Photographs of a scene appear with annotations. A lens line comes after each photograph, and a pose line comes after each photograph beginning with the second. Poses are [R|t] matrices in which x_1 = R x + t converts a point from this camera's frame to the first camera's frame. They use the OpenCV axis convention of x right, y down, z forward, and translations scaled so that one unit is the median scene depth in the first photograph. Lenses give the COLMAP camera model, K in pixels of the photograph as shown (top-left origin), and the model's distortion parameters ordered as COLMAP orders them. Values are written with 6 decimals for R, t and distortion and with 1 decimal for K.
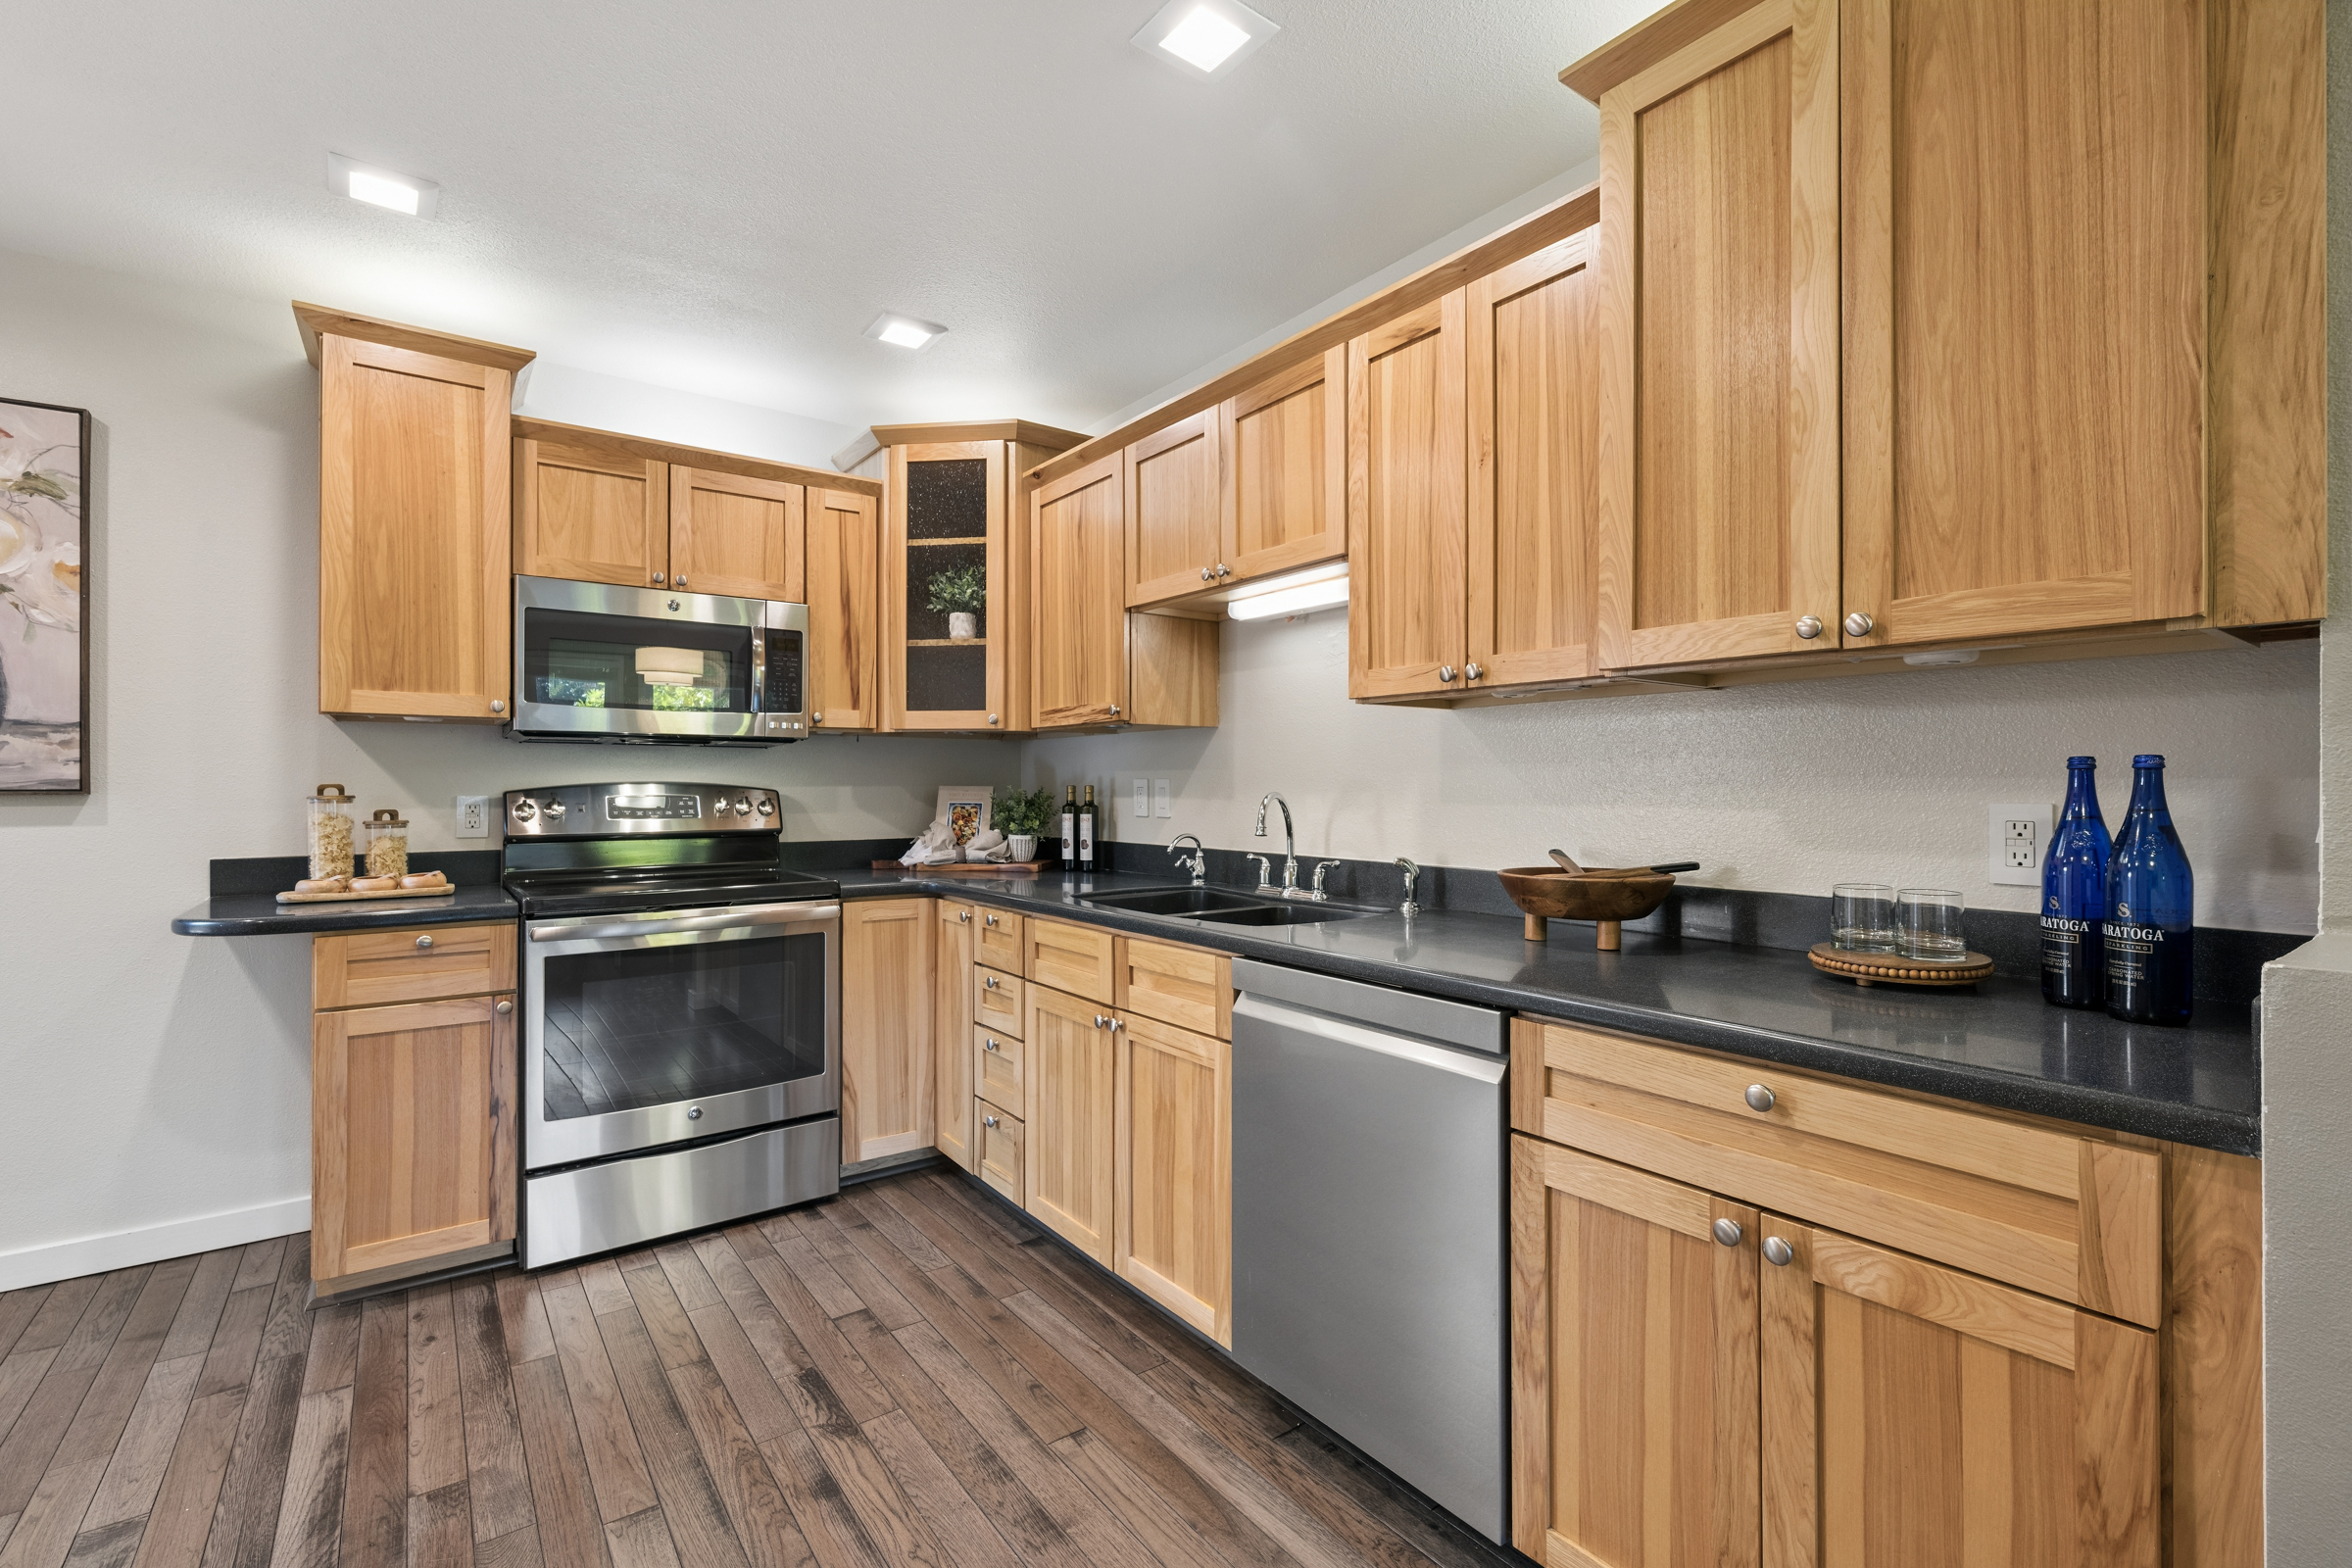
lens RADIAL K [[1021.4, 0, 1191.4], [0, 1021.4, 785.9], [0, 0, 1]] dist [-0.000231, -0.000958]
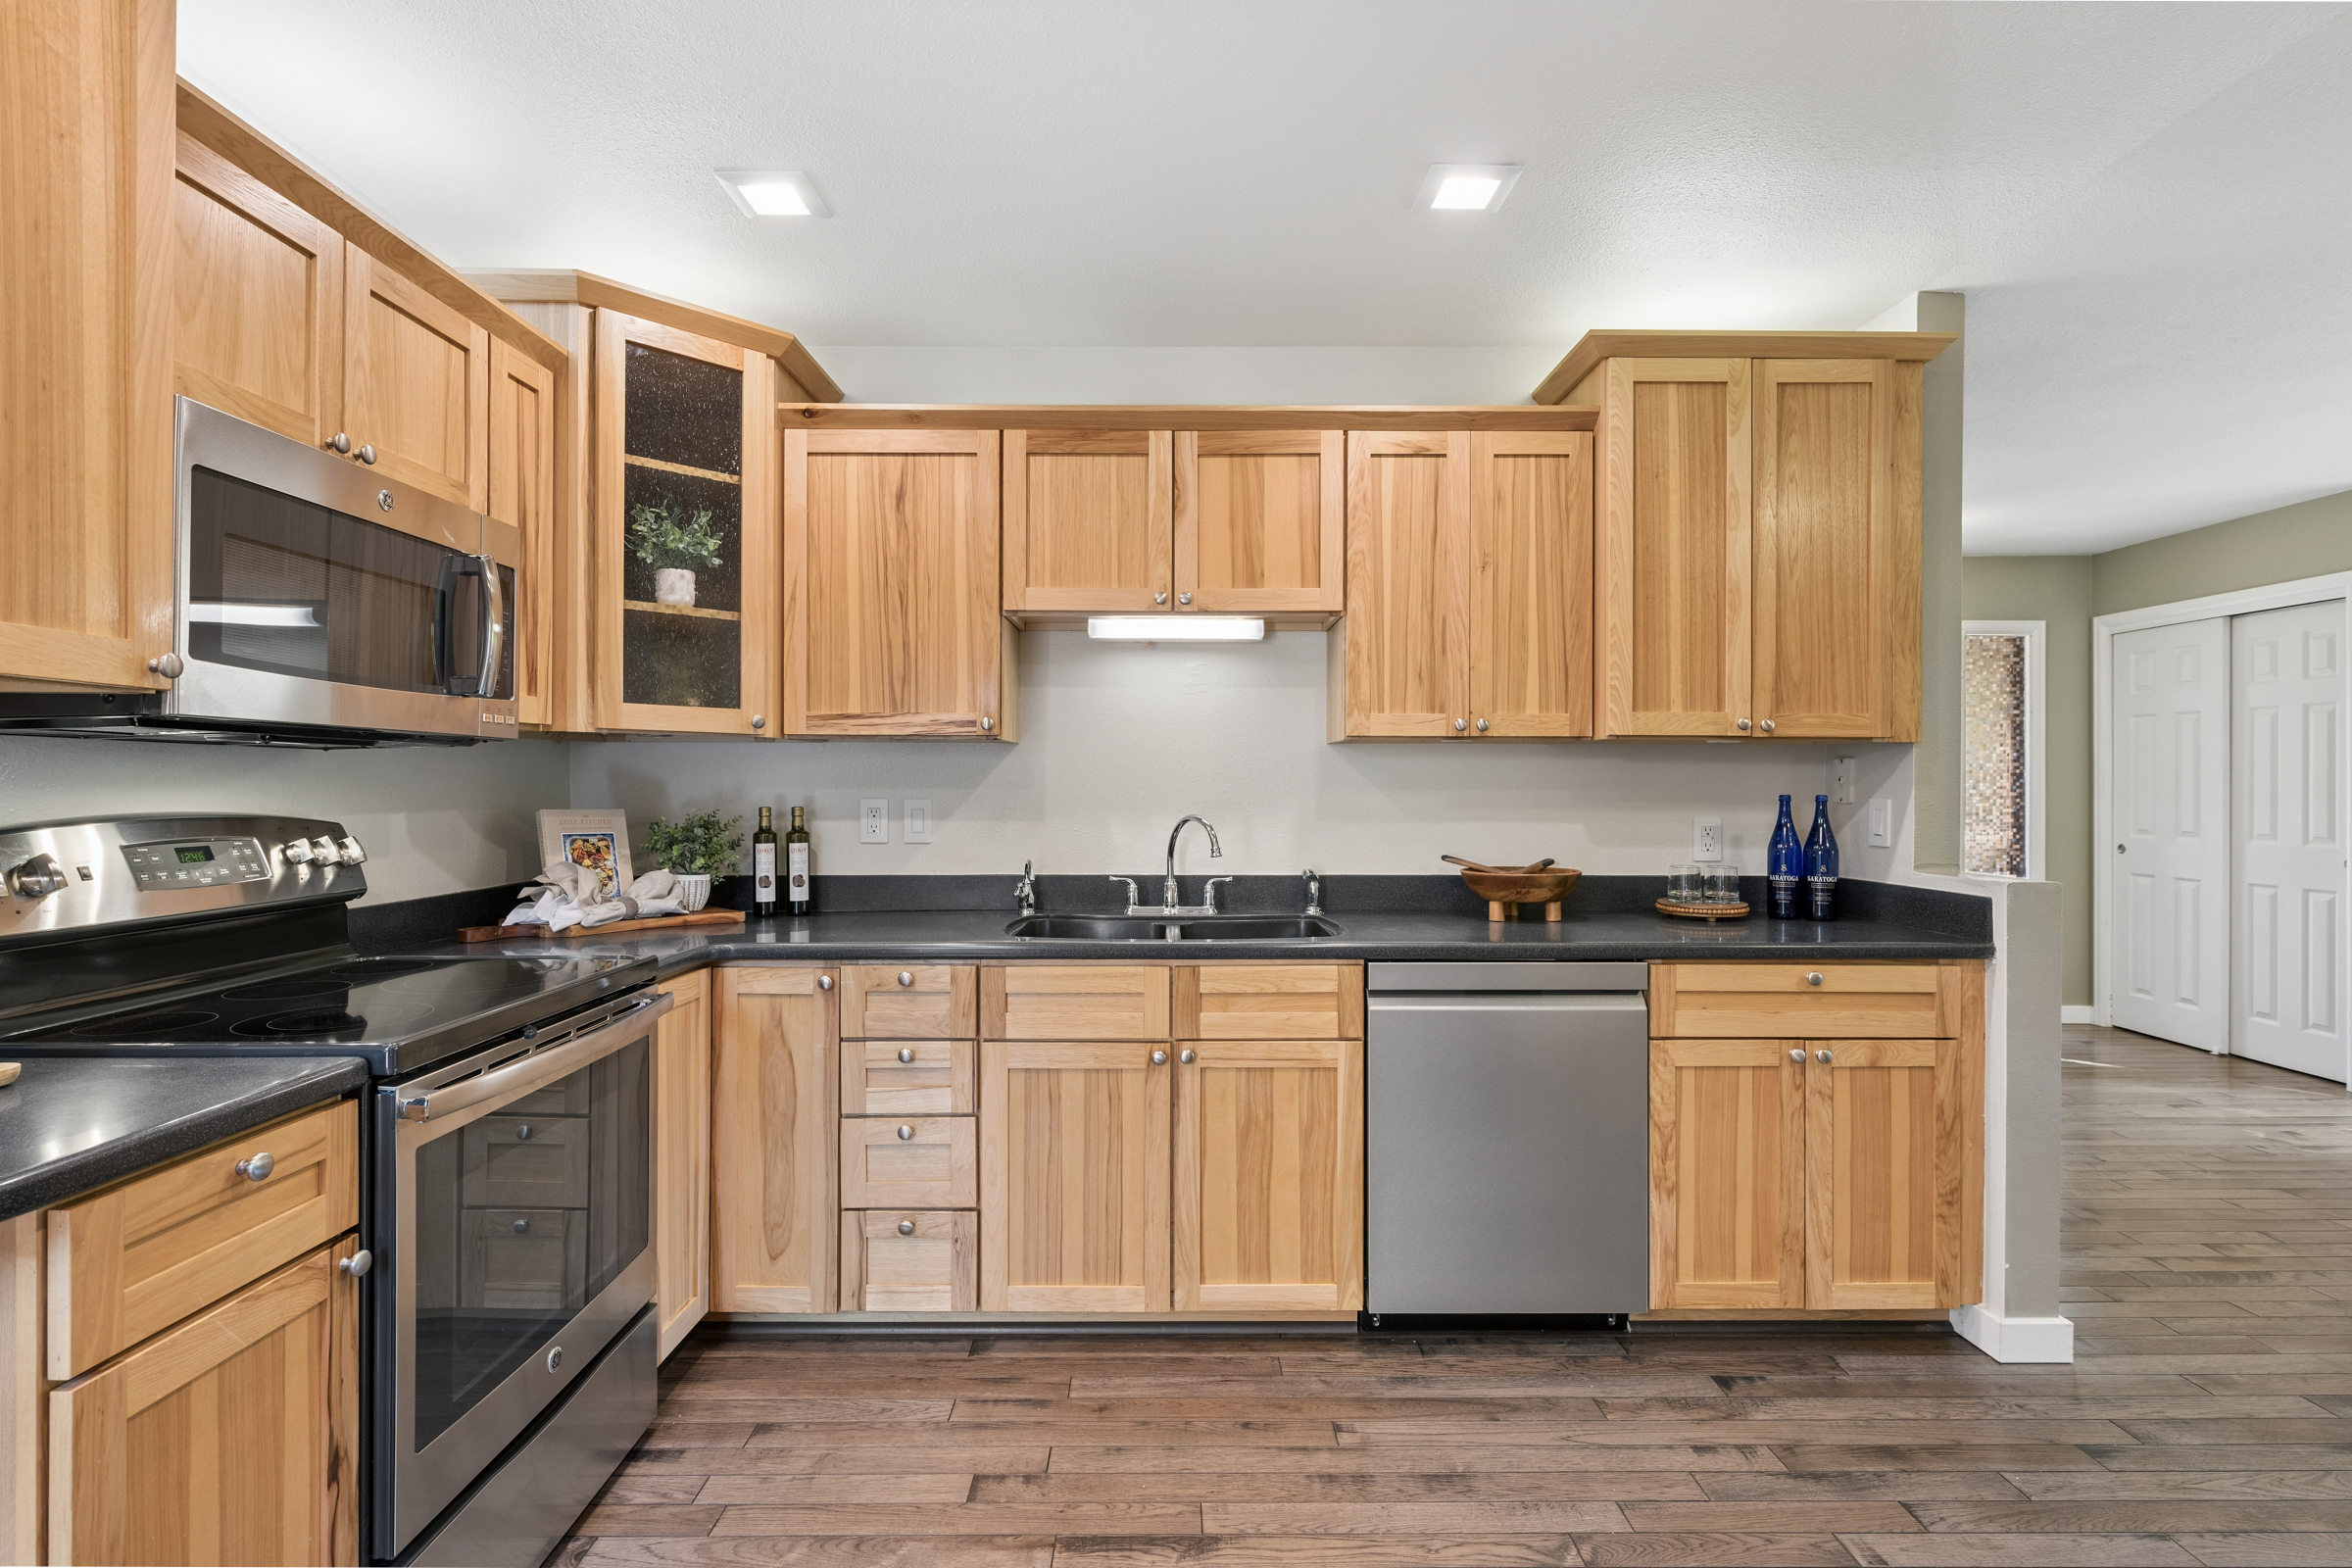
lens RADIAL K [[1123.5, 0, 1176.4], [0, 1123.5, 789.4], [0, 0, 1]] dist [-0.003564, 0.001126]
pose [[0.604389, -0.001528, 0.796688, -0.967155], [-0.001226, 0.999995, 0.002848, -0.026276], [-0.796689, -0.002698, 0.604384, 0.366449]]
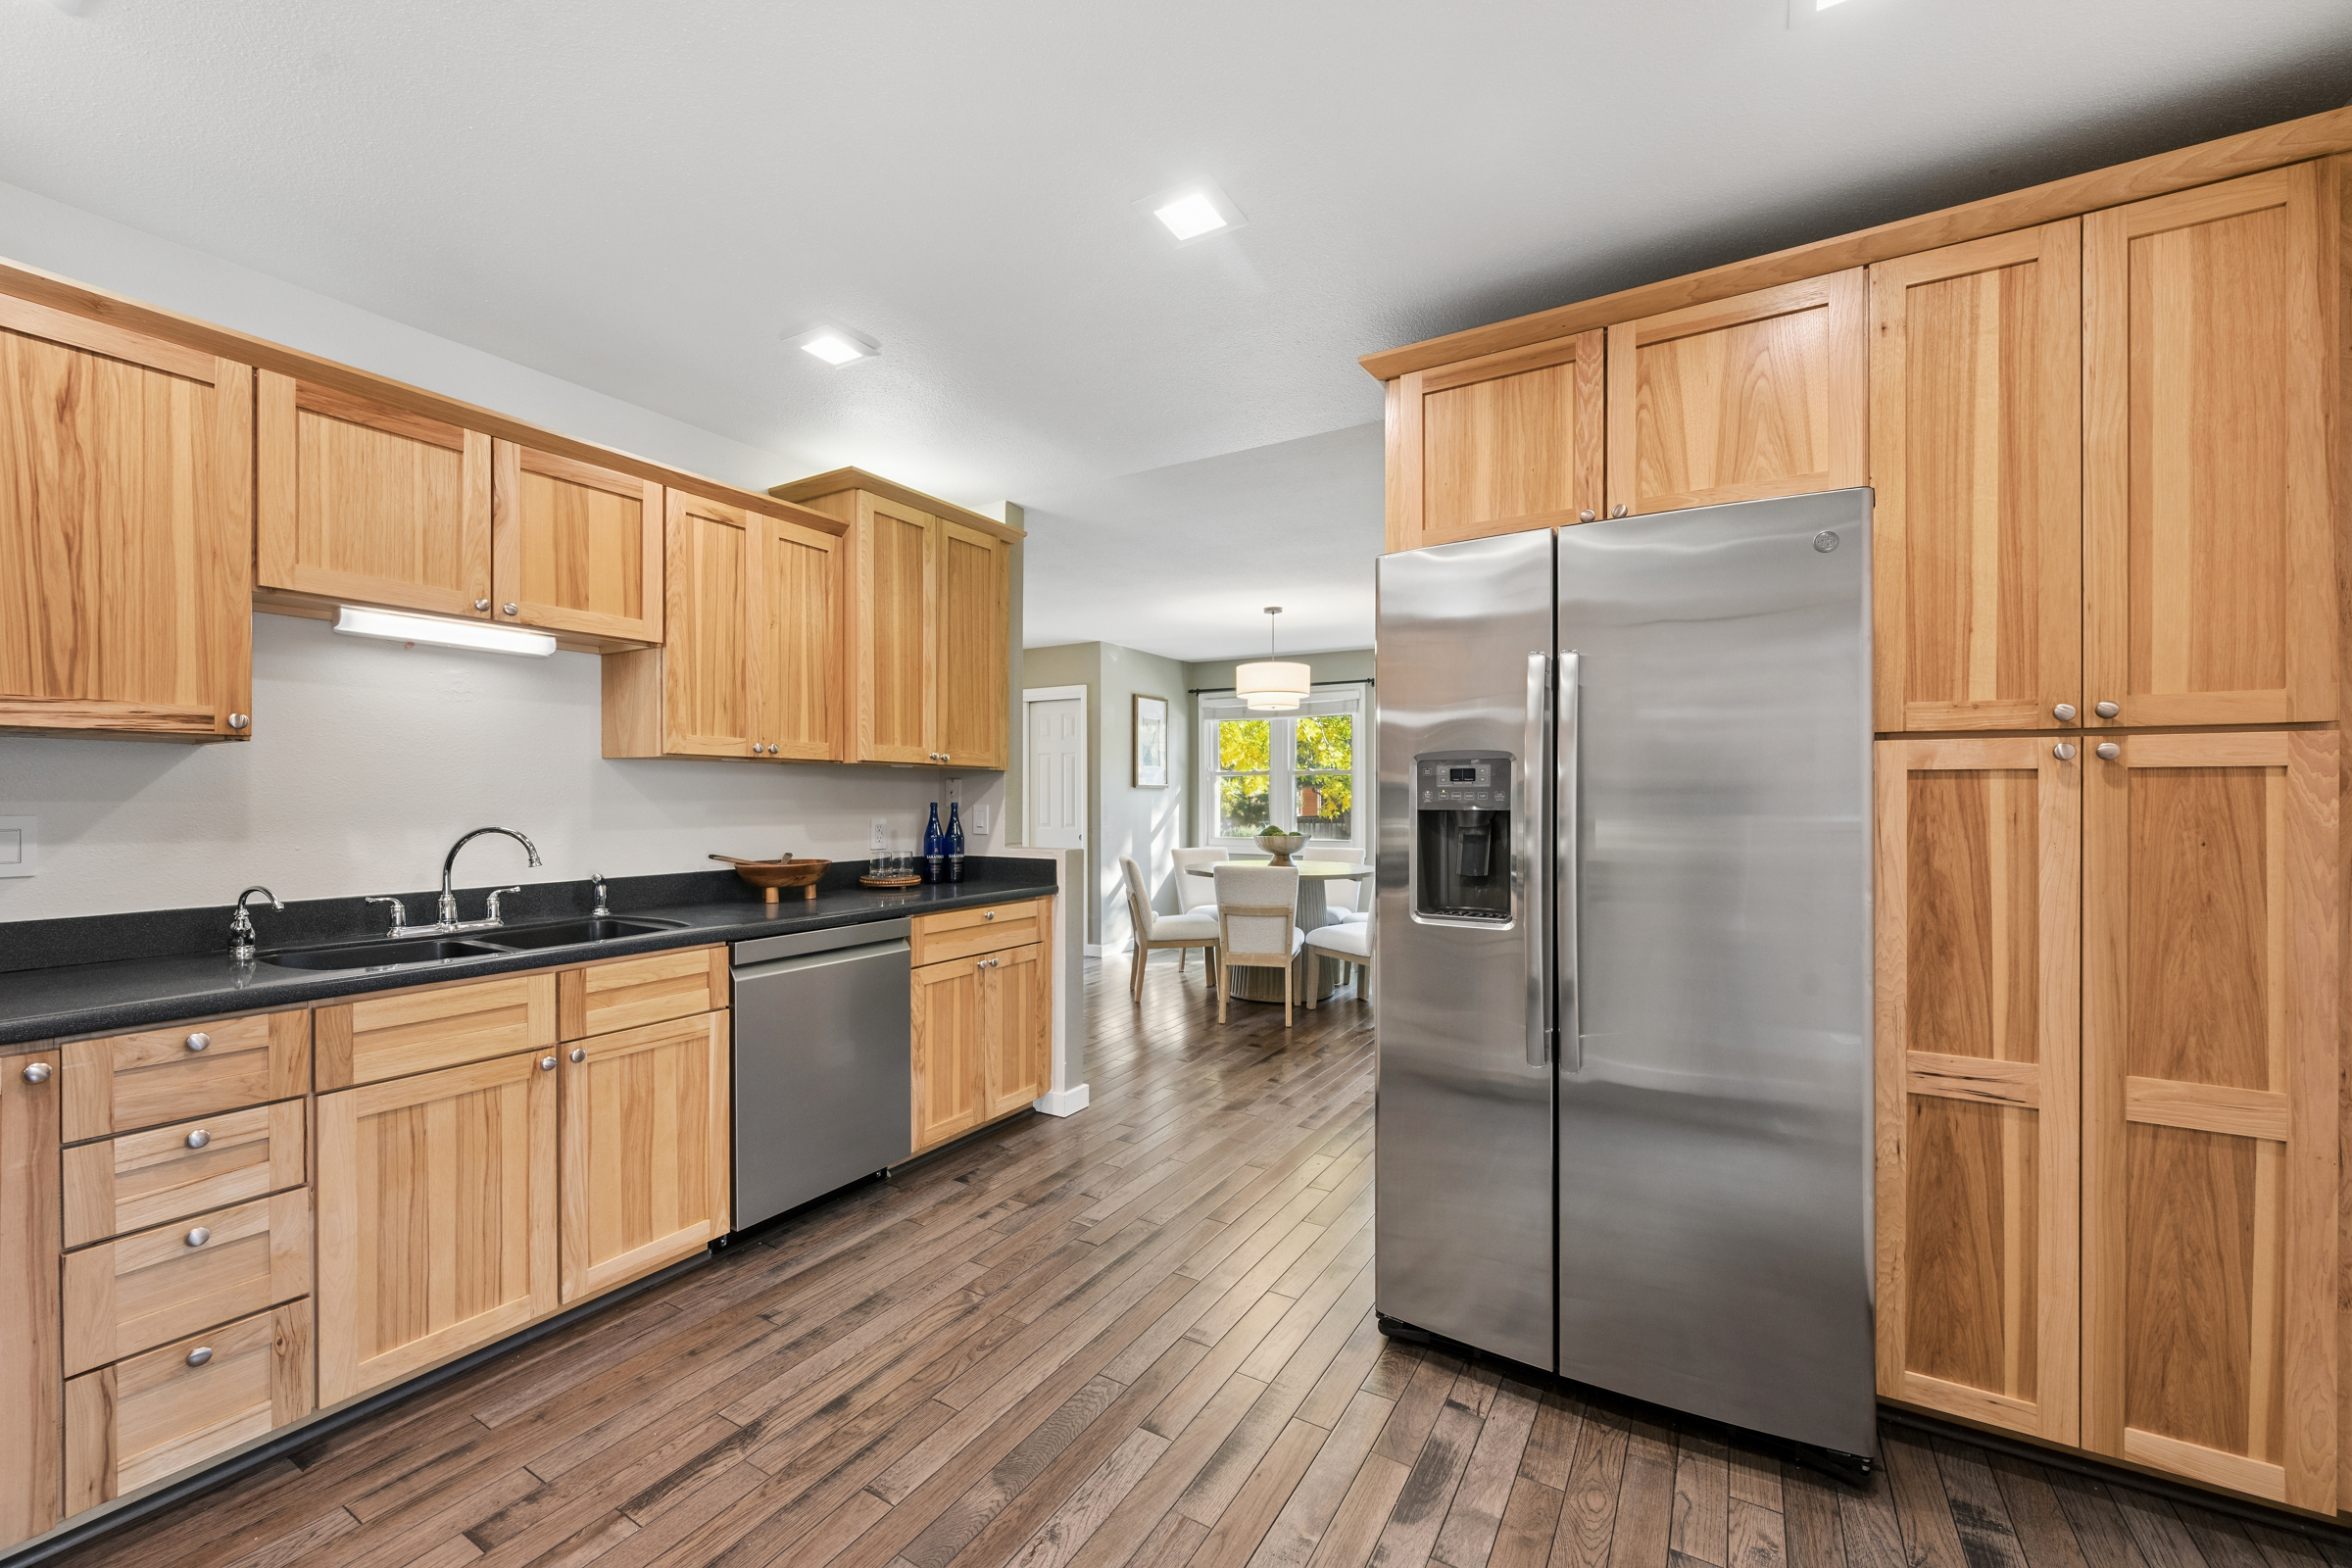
lens RADIAL K [[927.9, 0, 1166.4], [0, 927.9, 802.9], [0, 0, 1]] dist [-0.000904, 0.000085]
pose [[-0.359672, -0.006451, 0.933056, -1.190366], [-0.000830, 0.999978, 0.006594, -0.027605], [-0.933078, 0.001597, -0.359670, 0.804507]]
